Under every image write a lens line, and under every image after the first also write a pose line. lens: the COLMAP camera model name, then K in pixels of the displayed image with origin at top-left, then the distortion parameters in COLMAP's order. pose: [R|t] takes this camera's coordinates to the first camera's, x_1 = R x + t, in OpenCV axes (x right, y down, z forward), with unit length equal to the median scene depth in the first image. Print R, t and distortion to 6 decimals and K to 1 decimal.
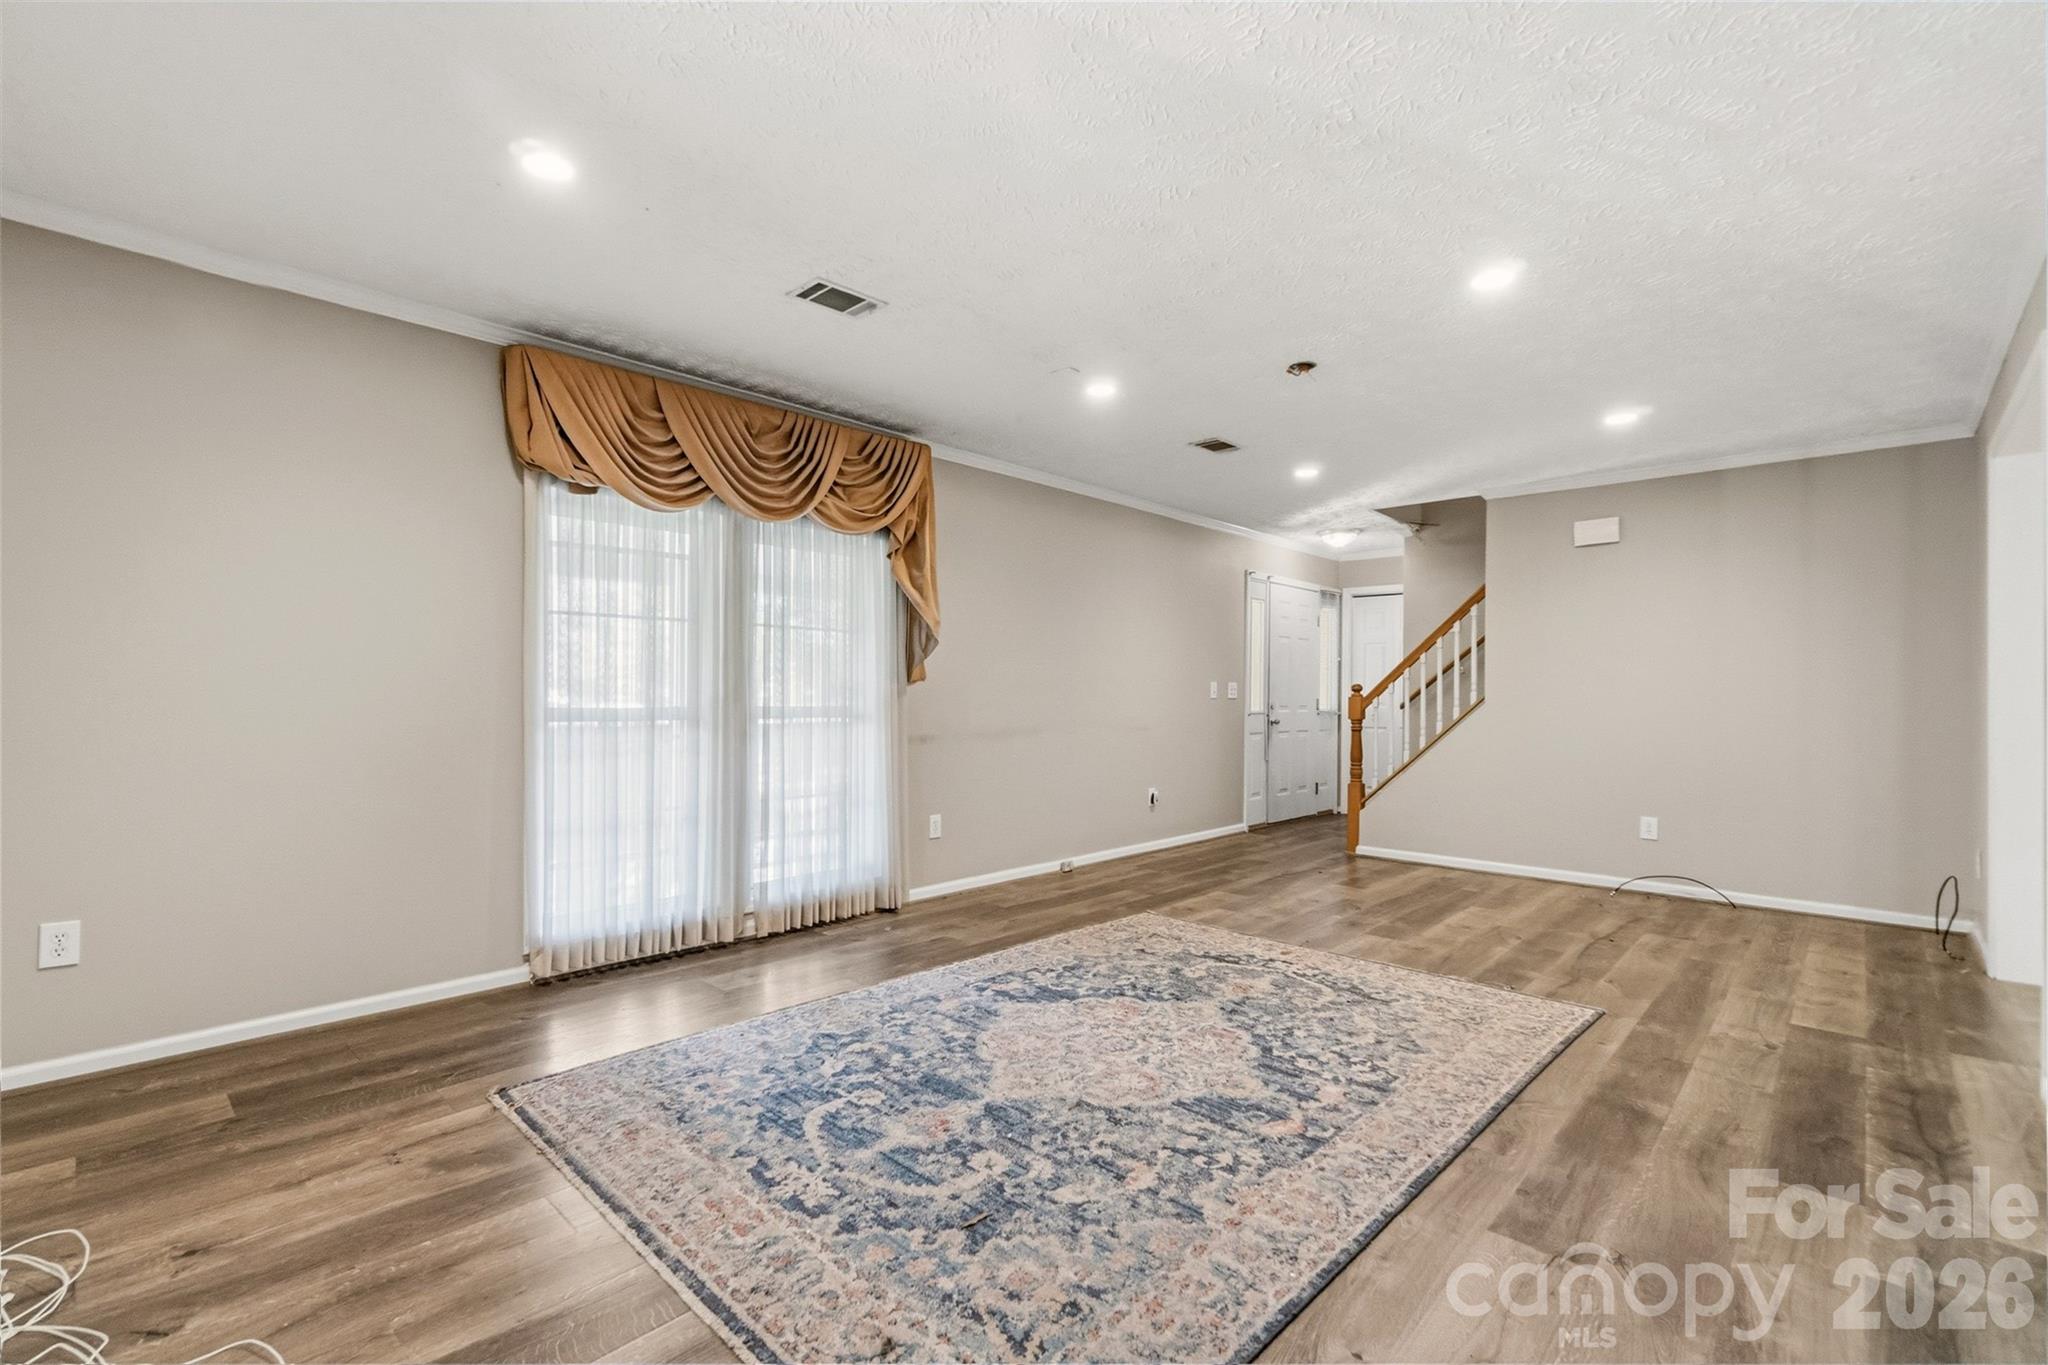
lens RADIAL K [[897.2, 0, 1012.9], [0, 897.2, 703.0], [0, 0, 1]] dist [-0.003103, -0.000649]
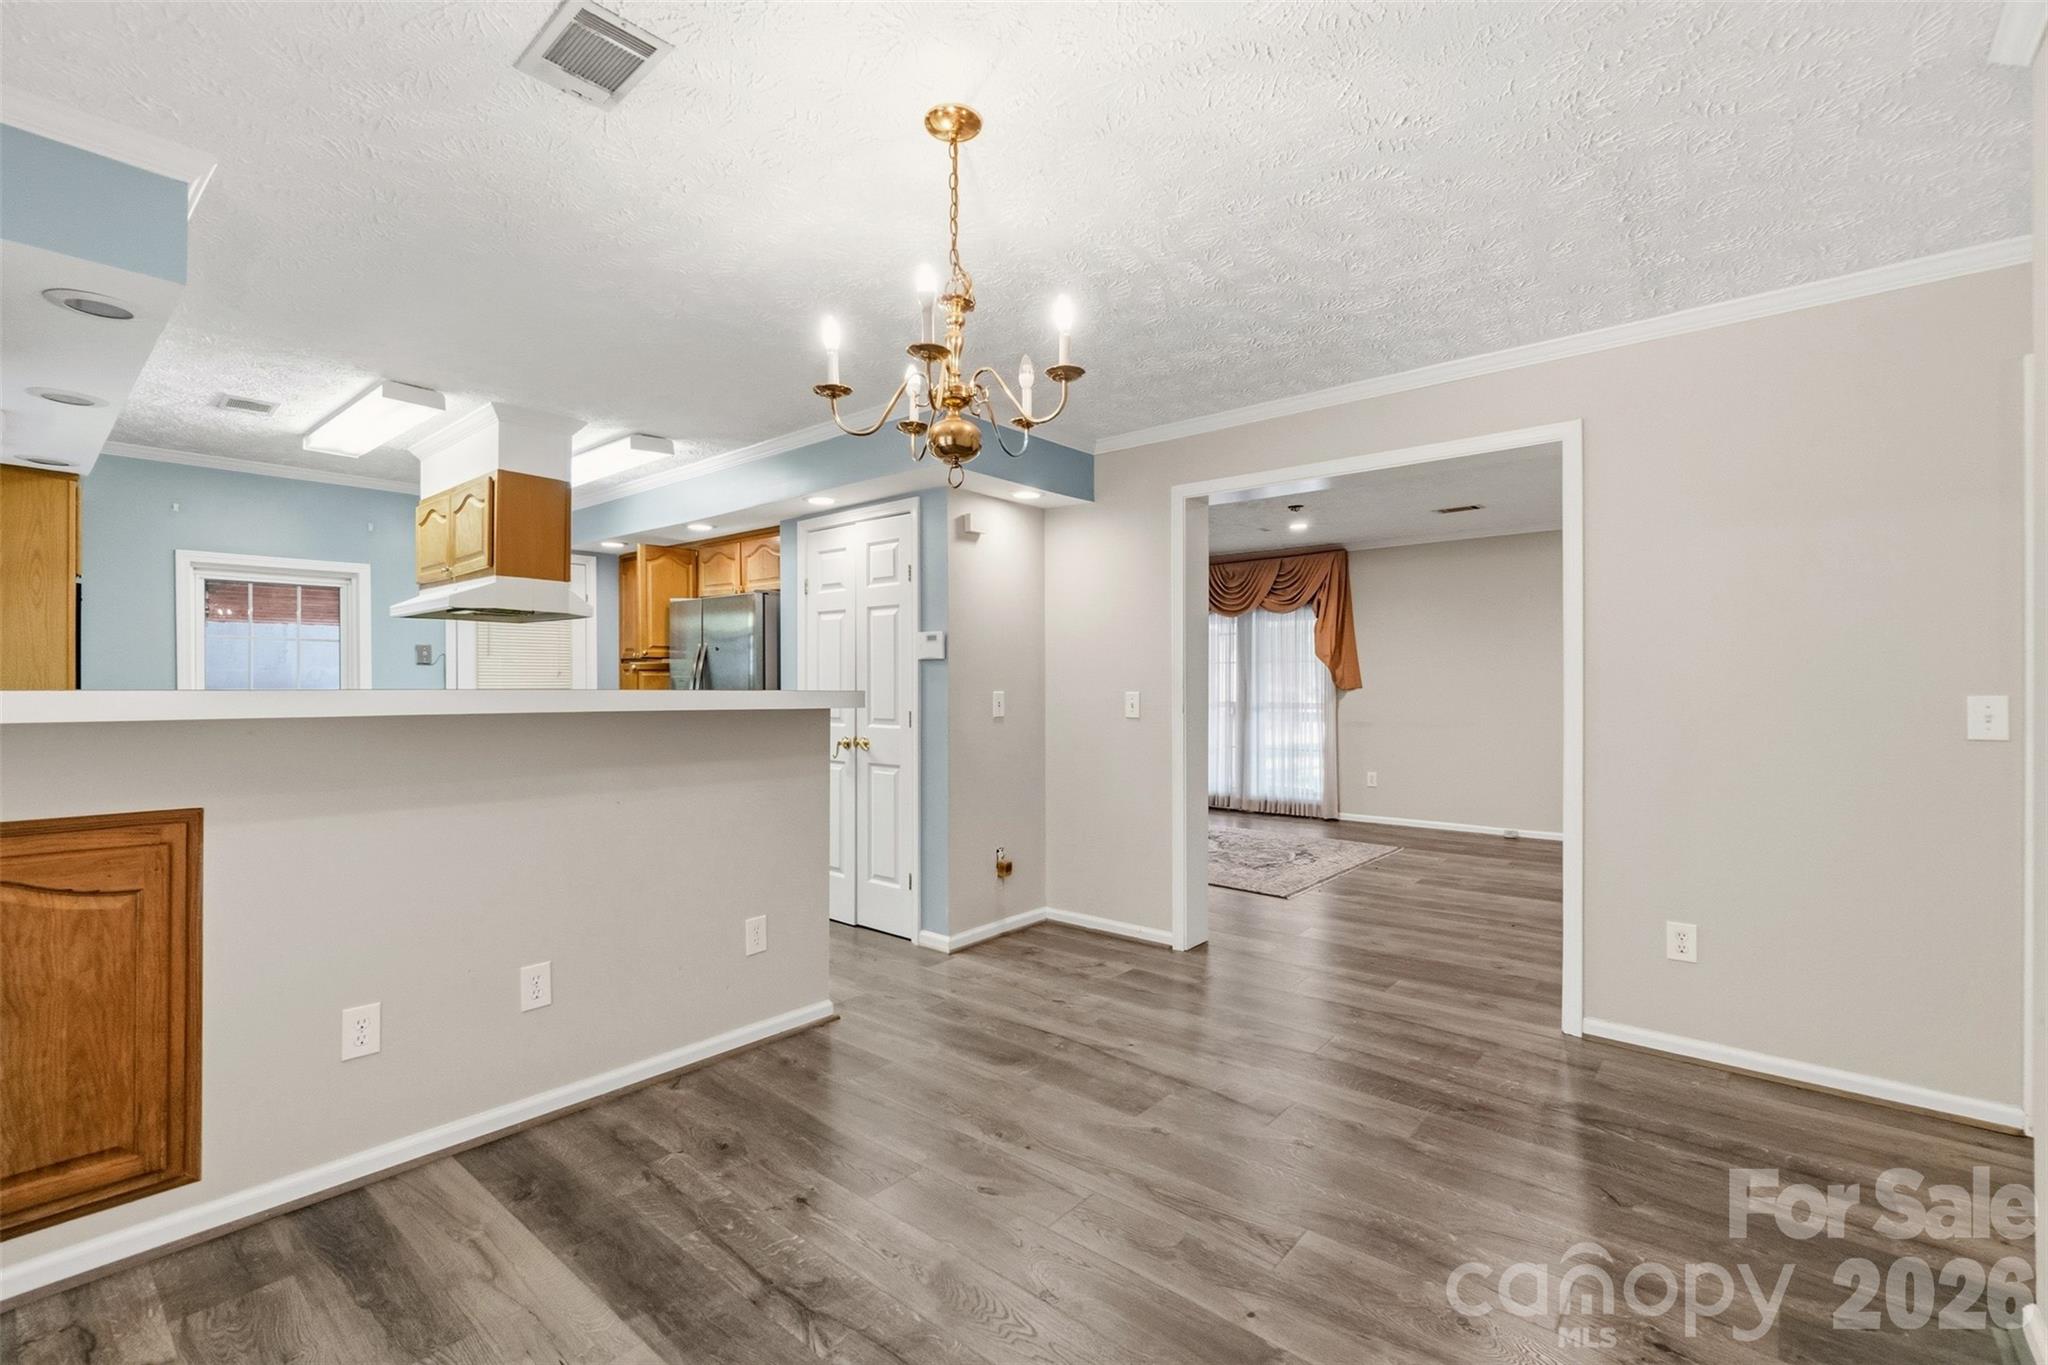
lens RADIAL K [[897.2, 0, 1006.0], [0, 897.2, 682.3], [0, 0, 1]] dist [-0.003103, -0.000649]
pose [[0.051069, -0.024876, -0.998385, 1.563075], [-0.008349, 0.999644, -0.025335, 0.011215], [0.998660, 0.009629, 0.050843, 0.280398]]
